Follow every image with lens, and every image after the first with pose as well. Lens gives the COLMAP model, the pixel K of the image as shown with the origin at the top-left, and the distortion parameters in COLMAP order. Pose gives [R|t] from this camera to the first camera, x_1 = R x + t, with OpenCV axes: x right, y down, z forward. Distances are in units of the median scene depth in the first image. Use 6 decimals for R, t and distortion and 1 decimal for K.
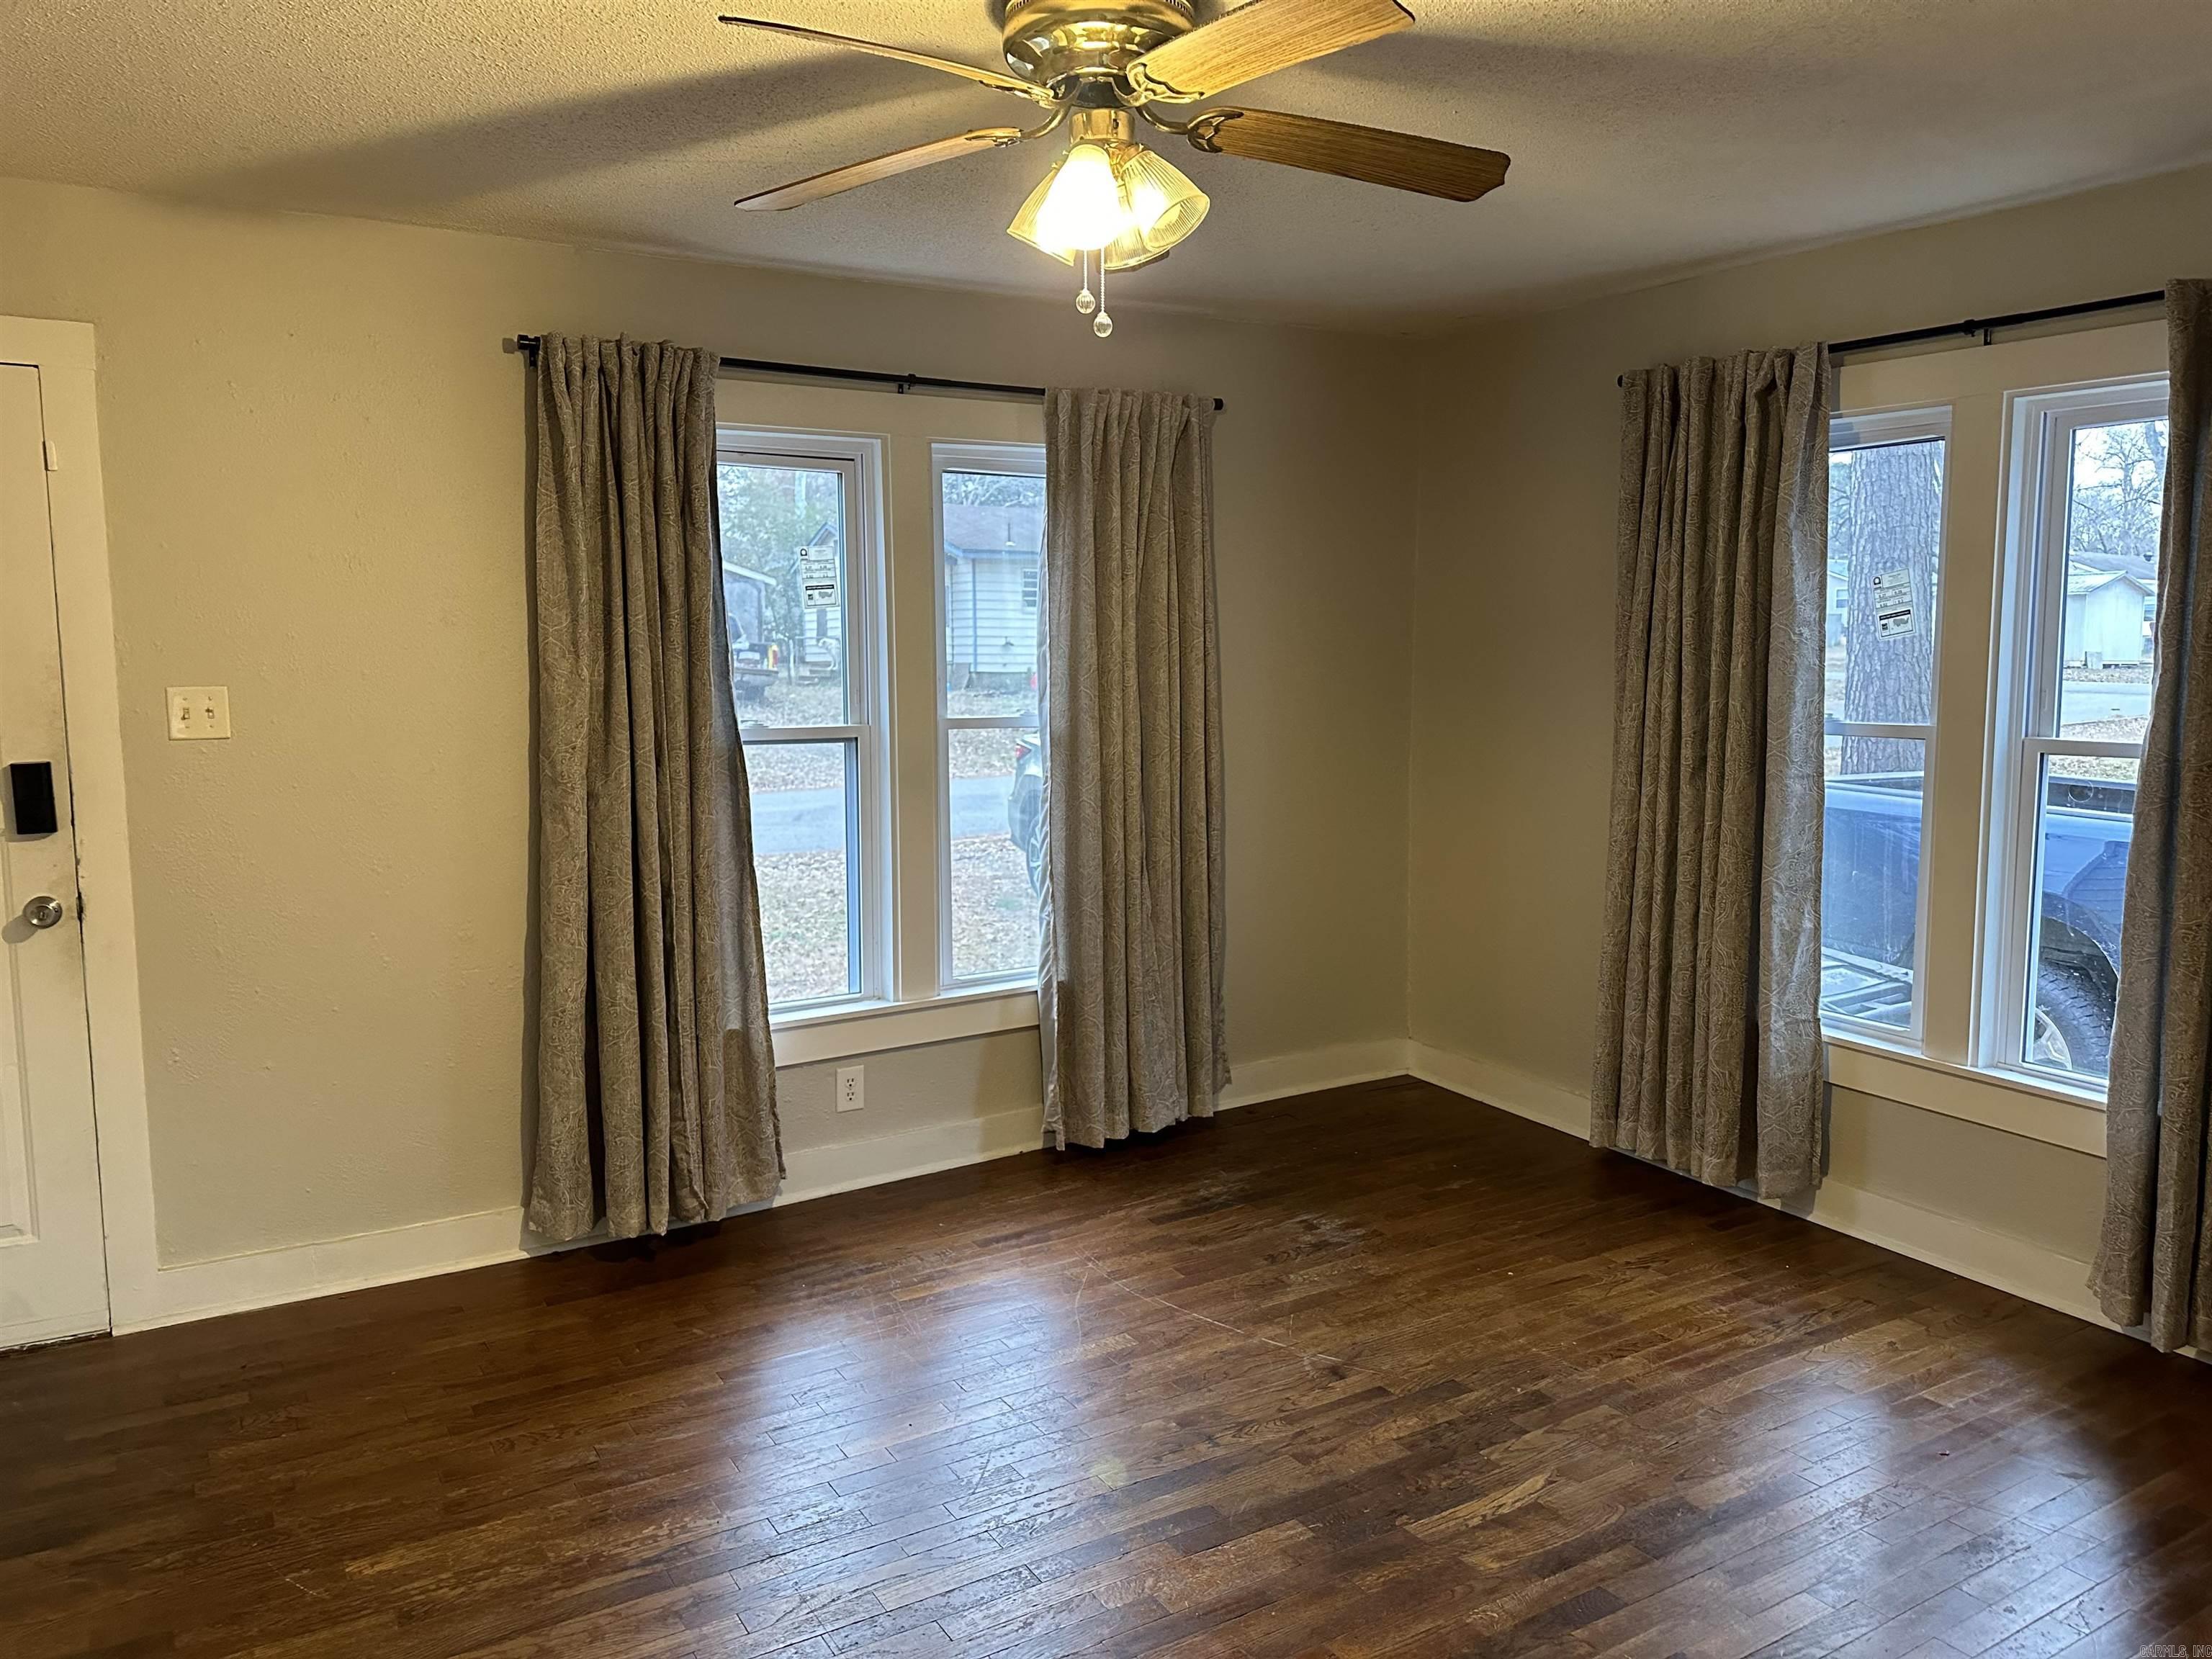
lens RADIAL K [[1585.3, 0, 1067.9], [0, 1585.3, 813.3], [0, 0, 1]] dist [0.012177, -0.035773]
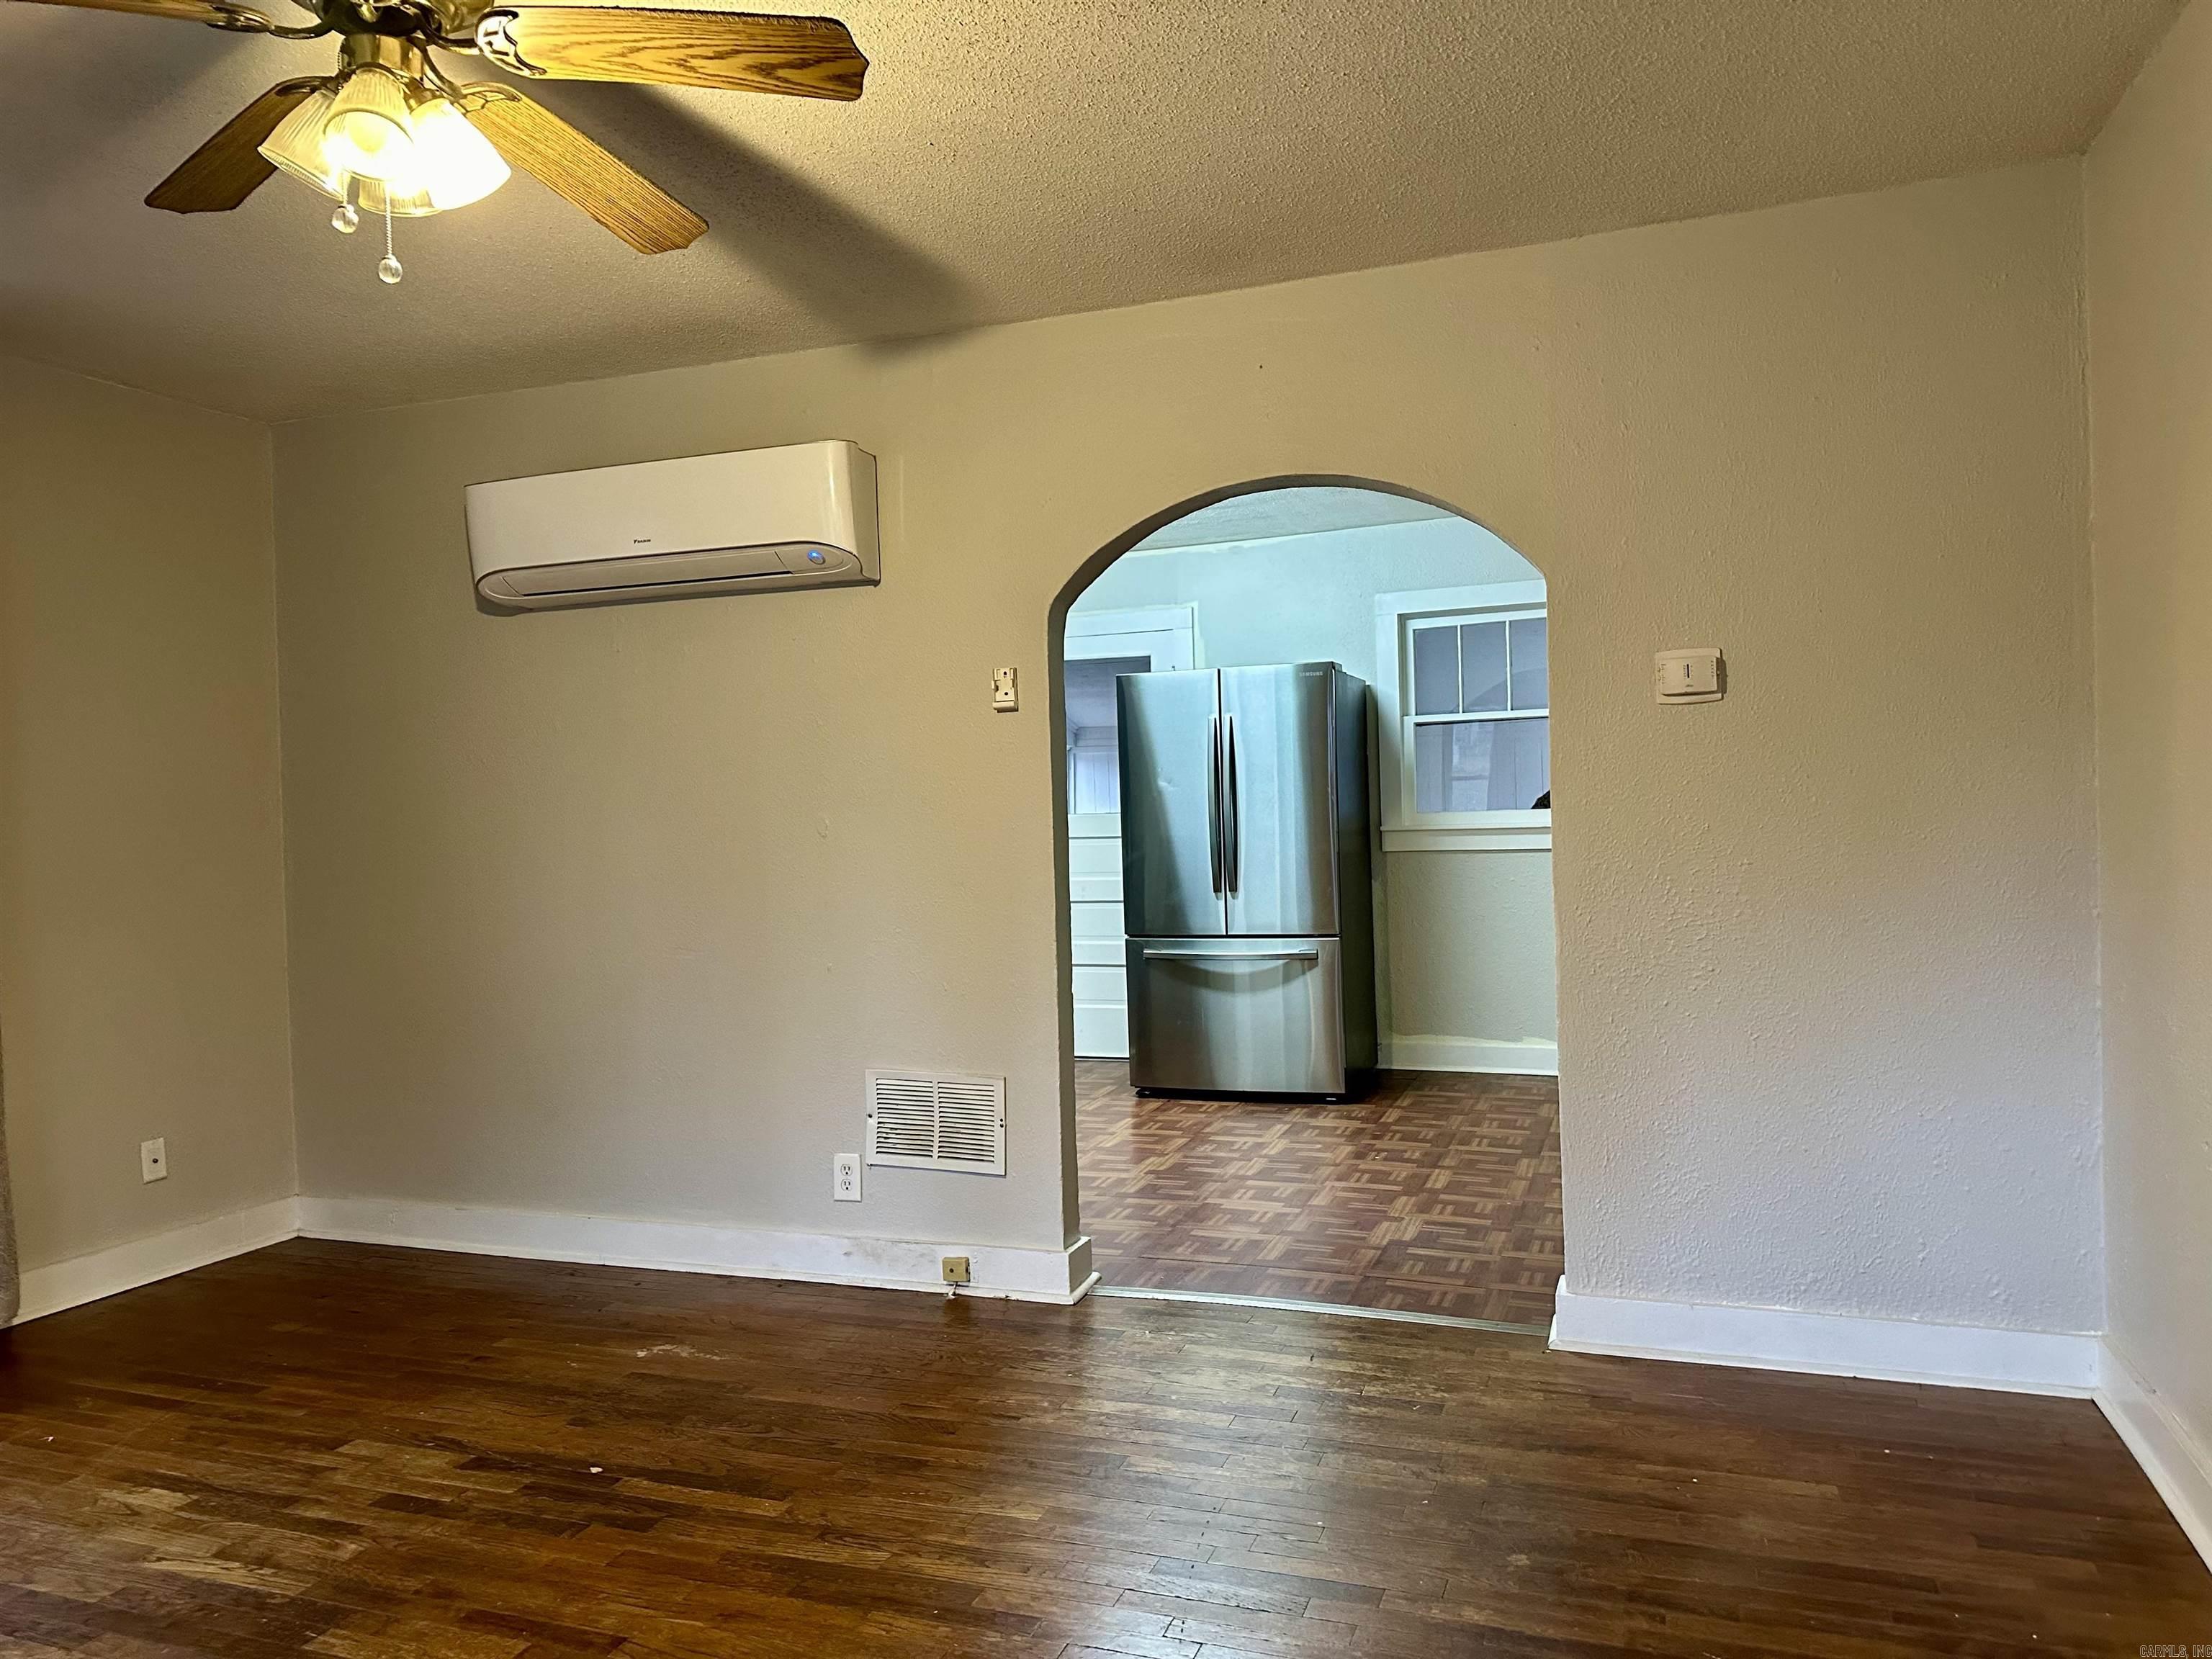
lens RADIAL K [[1541.1, 0, 1106.0], [0, 1541.1, 829.5], [0, 0, 1]] dist [0.065317, -0.053985]
pose [[-0.634353, 0.009835, 0.772981, -0.578148], [0.108735, 0.991113, 0.076623, -0.013238], [-0.765358, 0.132656, -0.629785, 0.820081]]
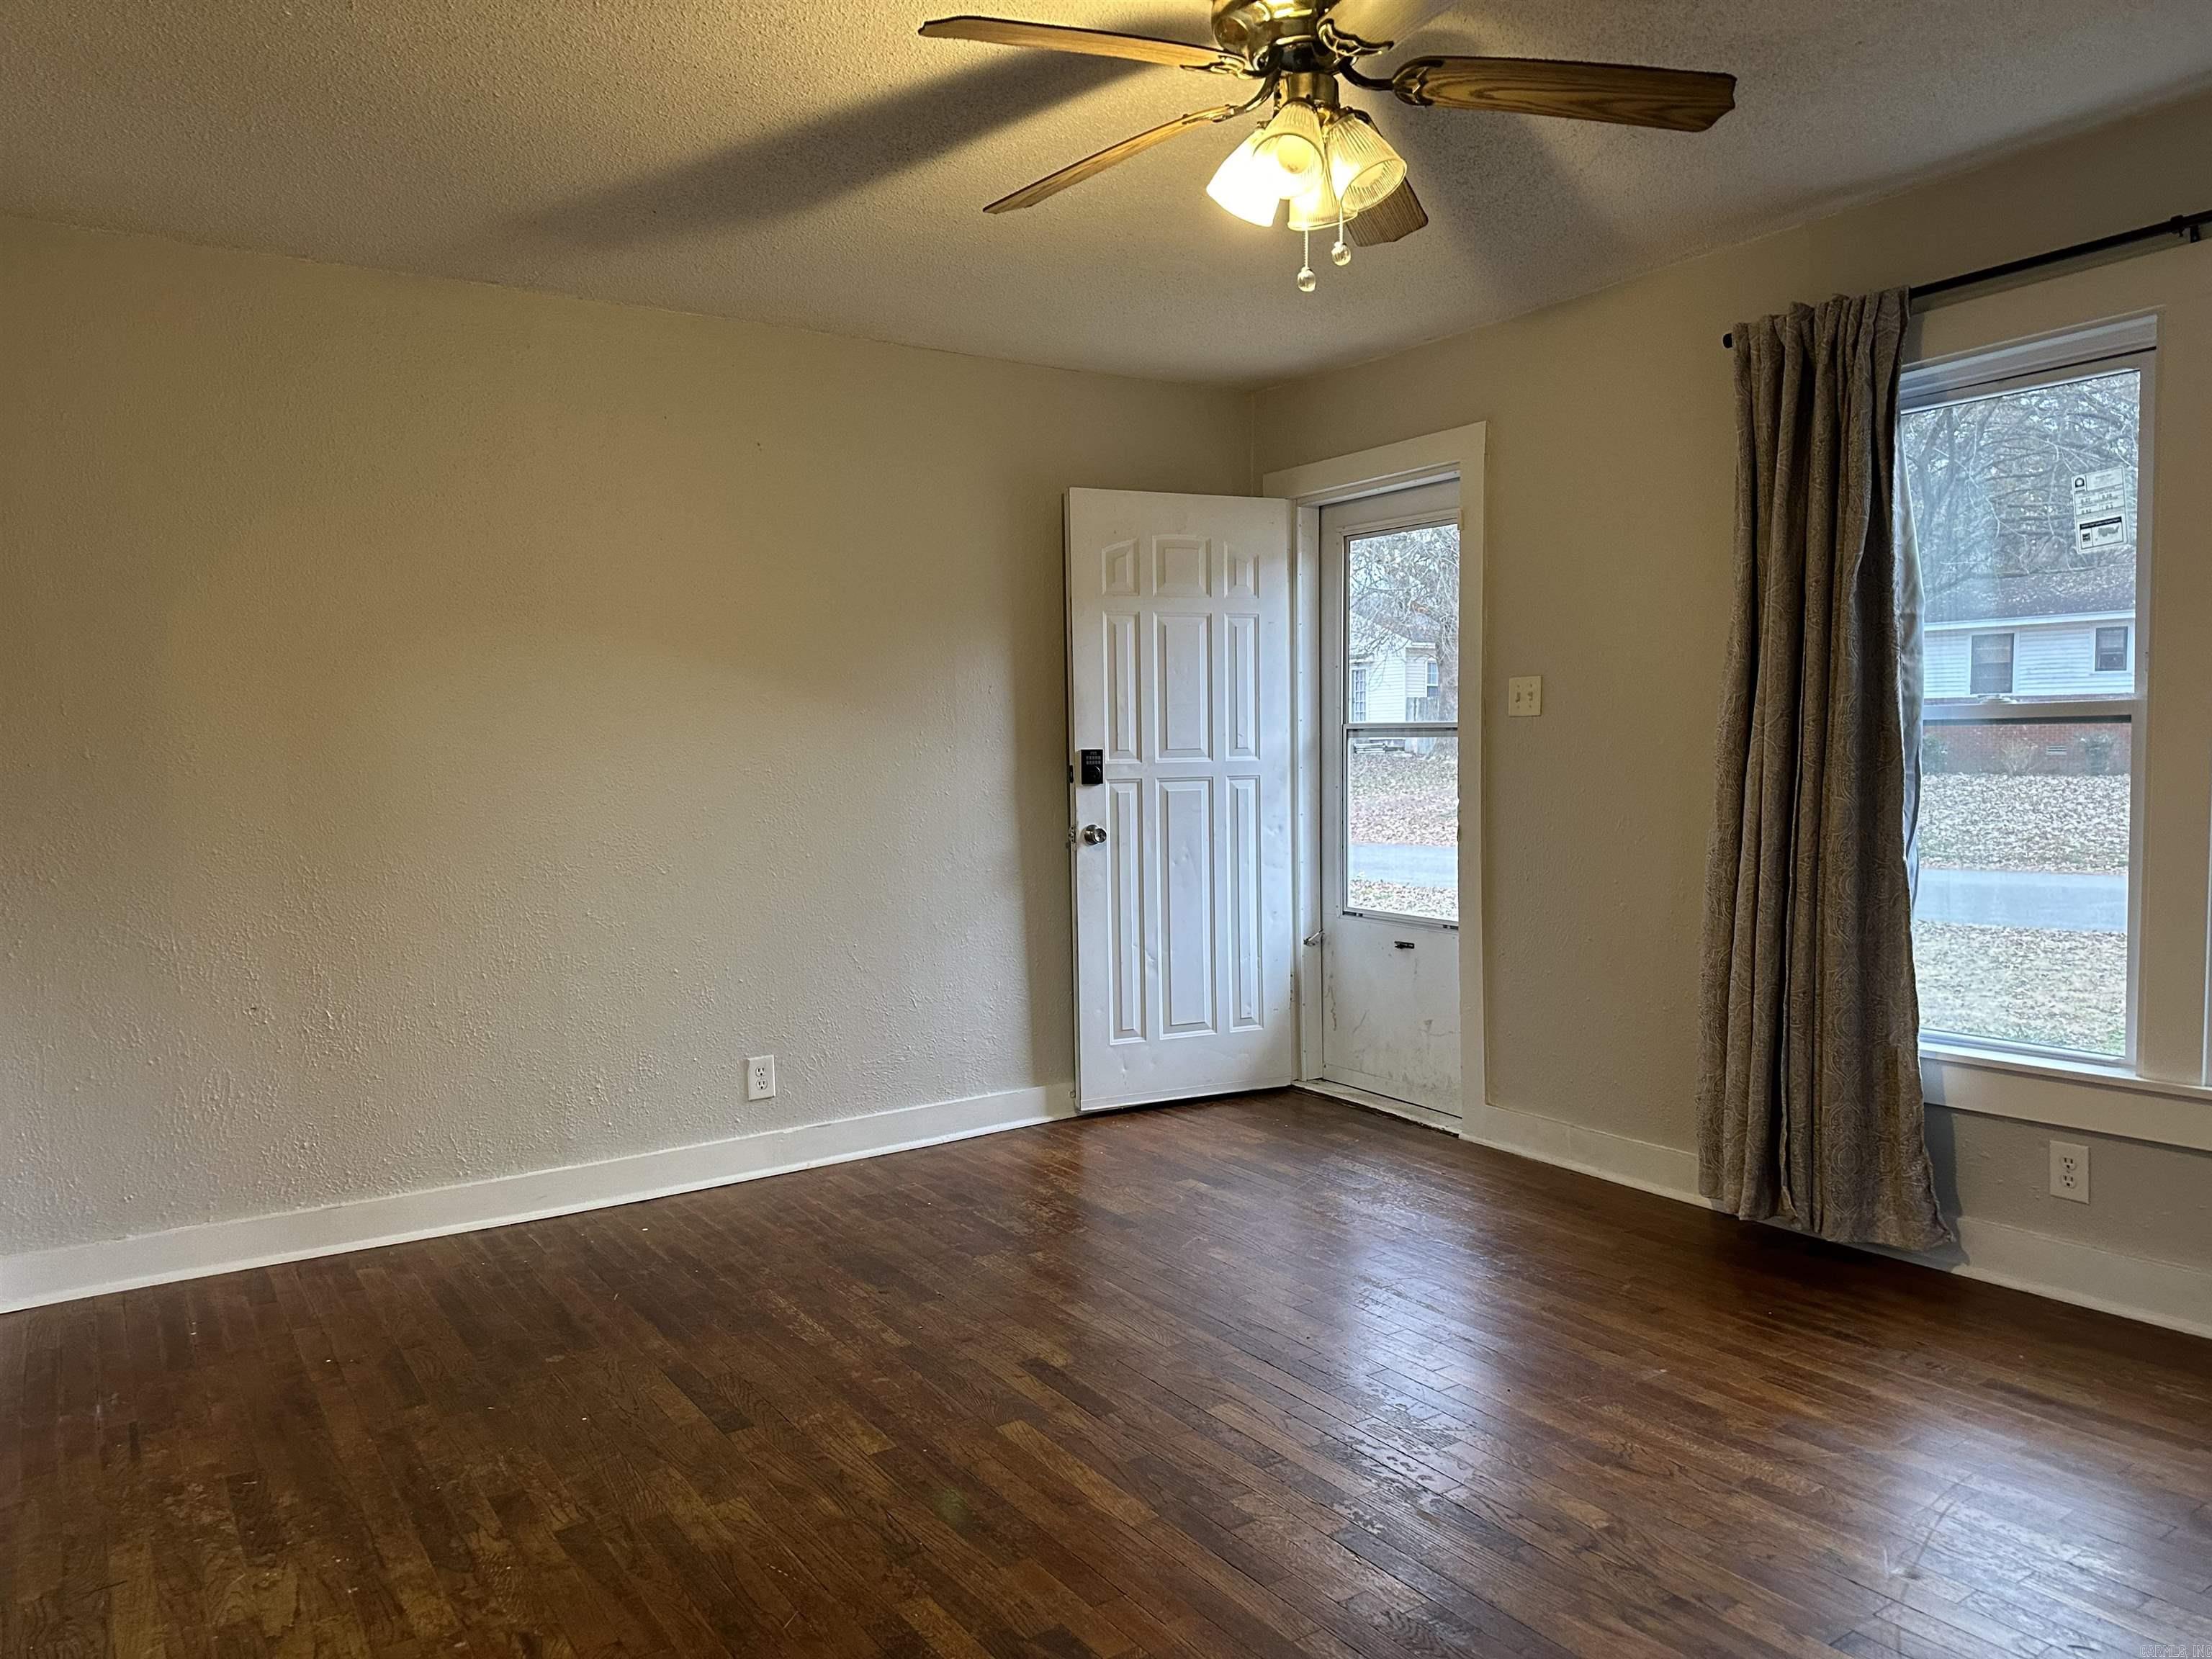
lens RADIAL K [[1541.1, 0, 1106.0], [0, 1541.1, 829.5], [0, 0, 1]] dist [0.065317, -0.053985]
pose [[0.046911, 0.064493, -0.996815, 0.666071], [-0.084666, 0.994579, 0.060364, 0.001793], [0.995305, 0.081564, 0.052117, 0.538977]]
